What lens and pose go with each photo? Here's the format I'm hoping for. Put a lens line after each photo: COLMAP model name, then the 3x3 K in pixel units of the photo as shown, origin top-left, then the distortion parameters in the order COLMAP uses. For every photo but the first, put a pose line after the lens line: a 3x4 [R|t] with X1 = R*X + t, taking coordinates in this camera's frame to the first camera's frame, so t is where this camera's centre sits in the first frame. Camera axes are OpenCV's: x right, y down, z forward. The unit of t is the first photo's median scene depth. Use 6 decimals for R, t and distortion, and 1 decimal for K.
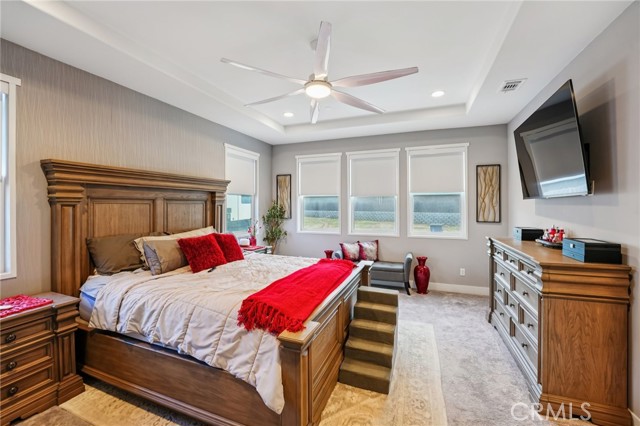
lens RADIAL K [[262.1, 0, 322.3], [0, 262.1, 206.7], [0, 0, 1]] dist [-0.021738, -0.000243]
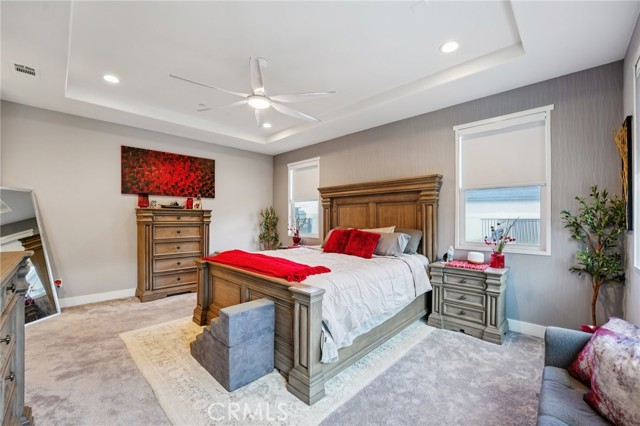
lens RADIAL K [[262.1, 0, 319.2], [0, 262.1, 215.3], [0, 0, 1]] dist [-0.021738, -0.000243]
pose [[-0.392929, -0.018273, -0.919387, 0.644946], [-0.010276, 0.999827, -0.015480, 0.053840], [0.919511, 0.003365, -0.393049, 1.178324]]
